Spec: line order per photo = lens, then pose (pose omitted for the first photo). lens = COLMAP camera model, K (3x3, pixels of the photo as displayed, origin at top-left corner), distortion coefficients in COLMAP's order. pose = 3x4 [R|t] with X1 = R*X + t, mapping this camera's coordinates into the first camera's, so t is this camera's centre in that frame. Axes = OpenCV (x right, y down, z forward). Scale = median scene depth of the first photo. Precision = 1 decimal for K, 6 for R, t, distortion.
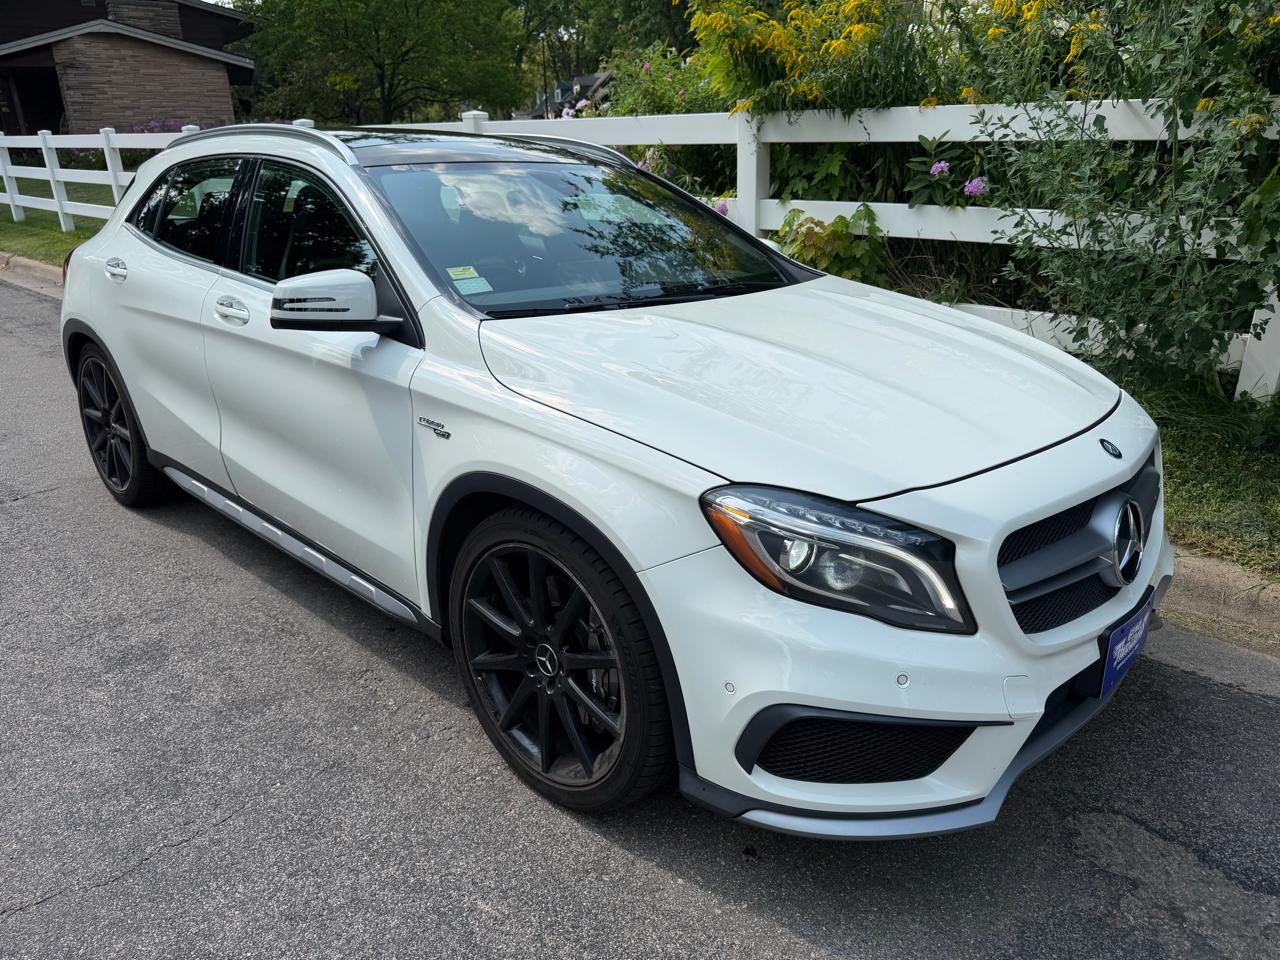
lens RADIAL K [[924.3, 0, 653.6], [0, 924.3, 494.9], [0, 0, 1]] dist [0.003225, -0.004573]
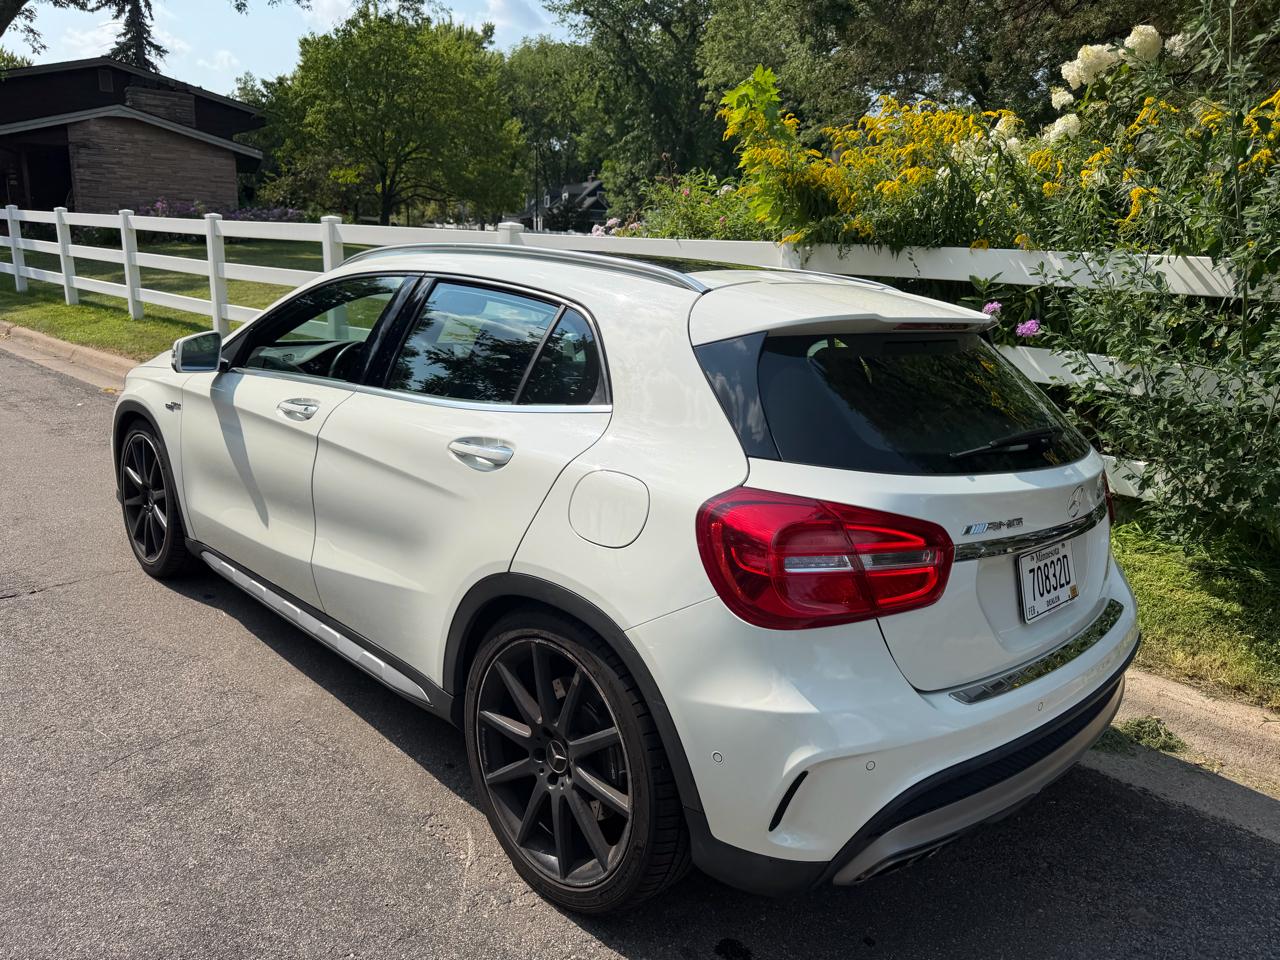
lens RADIAL K [[923.7, 0, 638.2], [0, 923.7, 475.3], [0, 0, 1]] dist [0.005978, -0.005581]
pose [[0.998374, 0.052830, 0.021389, -0.118416], [-0.049833, 0.991244, -0.122276, -0.035932], [-0.027662, 0.121012, 0.992266, 0.031824]]
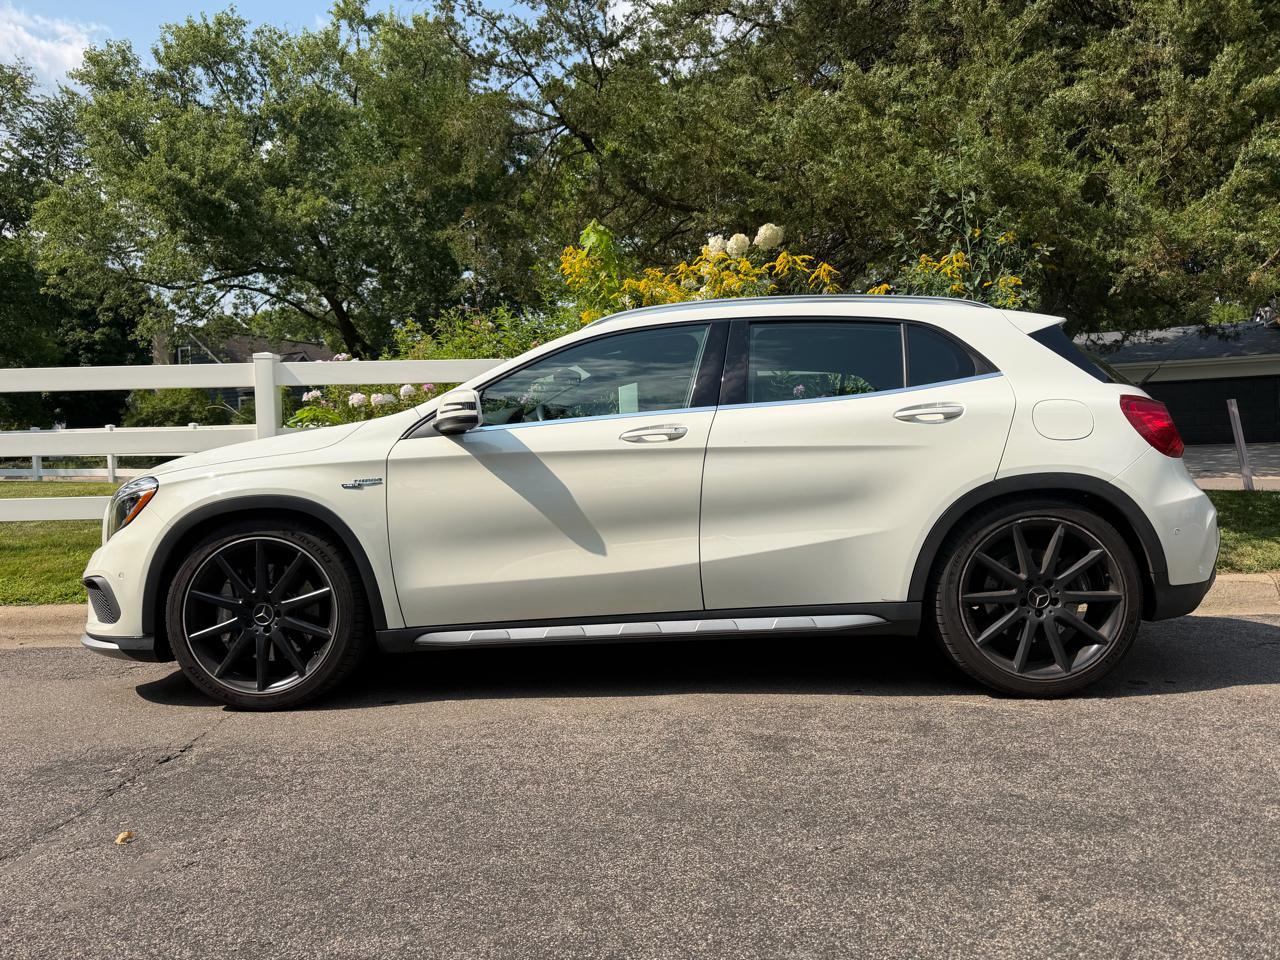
lens RADIAL K [[926.8, 0, 645.3], [0, 926.8, 488.5], [0, 0, 1]] dist [0.003108, -0.003691]
pose [[0.722674, -0.029693, 0.690551, -1.148754], [0.261130, 0.936762, -0.232997, 0.098258], [-0.639964, 0.348705, 0.684727, 0.262671]]
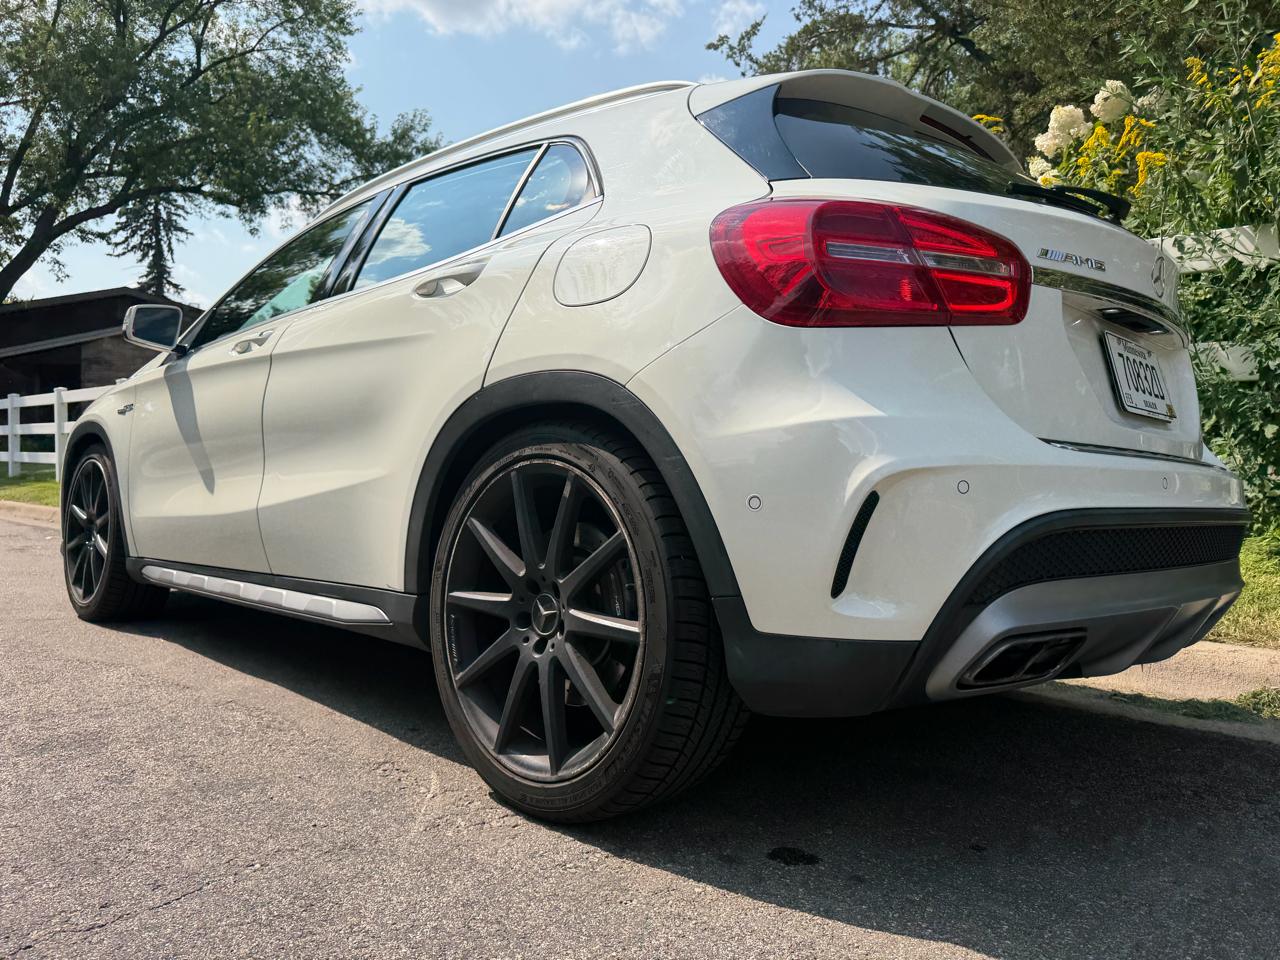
lens RADIAL K [[924.0, 0, 636.7], [0, 924.0, 473.7], [0, 0, 1]] dist [0.004378, -0.004409]
pose [[0.999692, 0.020520, 0.013972, -0.109486], [-0.014270, 0.935522, -0.352981, 0.193278], [-0.020314, 0.352673, 0.935526, 0.209042]]
